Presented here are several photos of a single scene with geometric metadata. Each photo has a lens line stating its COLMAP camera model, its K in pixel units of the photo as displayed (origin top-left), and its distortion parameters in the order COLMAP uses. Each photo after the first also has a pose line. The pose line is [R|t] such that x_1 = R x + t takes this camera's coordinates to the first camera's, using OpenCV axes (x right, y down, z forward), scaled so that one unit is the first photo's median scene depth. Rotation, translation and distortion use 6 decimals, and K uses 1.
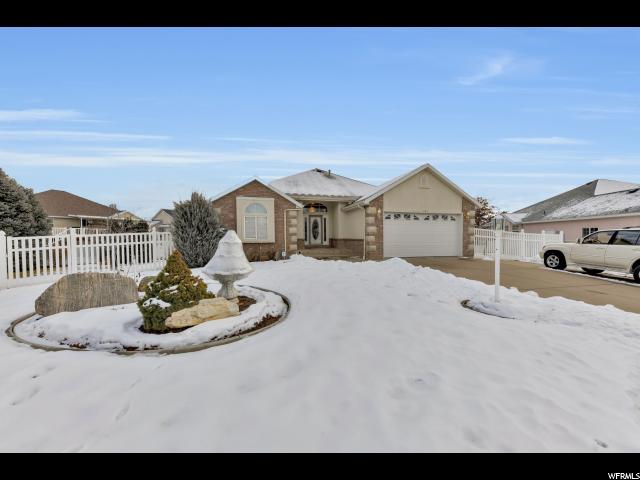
lens RADIAL K [[220.4, 0, 316.8], [0, 220.4, 239.6], [0, 0, 1]] dist [0.005958, -0.000065]
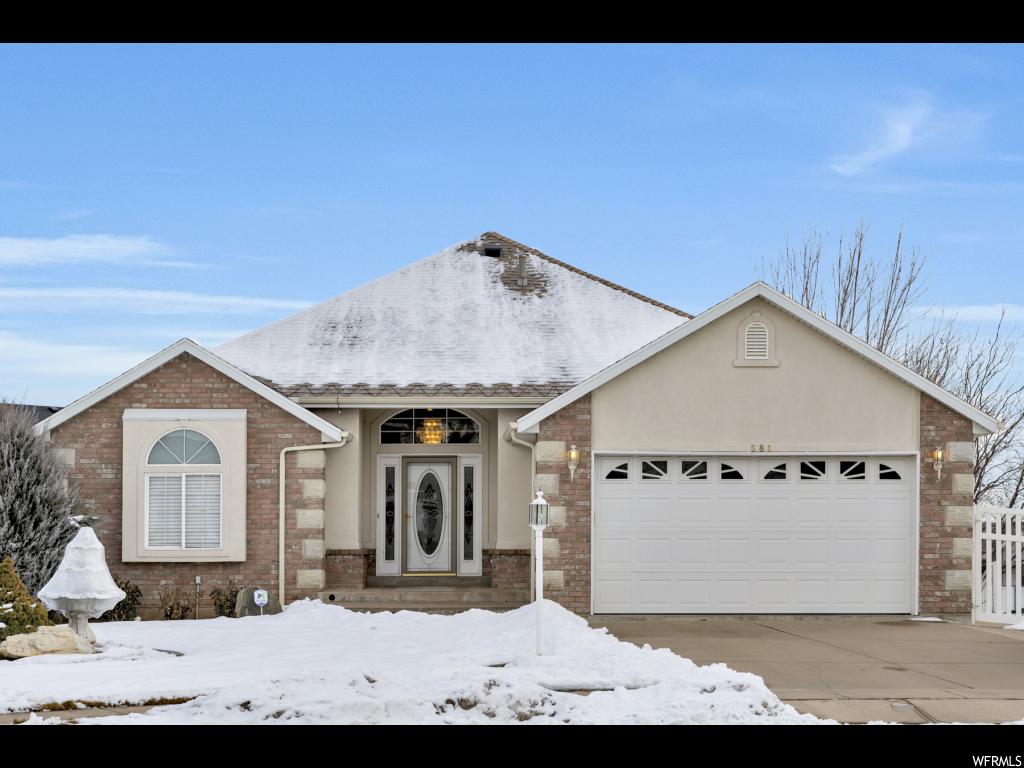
lens RADIAL K [[2095.5, 0, 512.1], [0, 2095.5, 385.4], [0, 0, 1]] dist [0.012204, 0.000000]
pose [[0.977731, -0.017189, -0.209155, 0.745032], [-0.002435, 0.995644, -0.093205, 0.039109], [0.209846, 0.091638, 0.973431, -1.662370]]
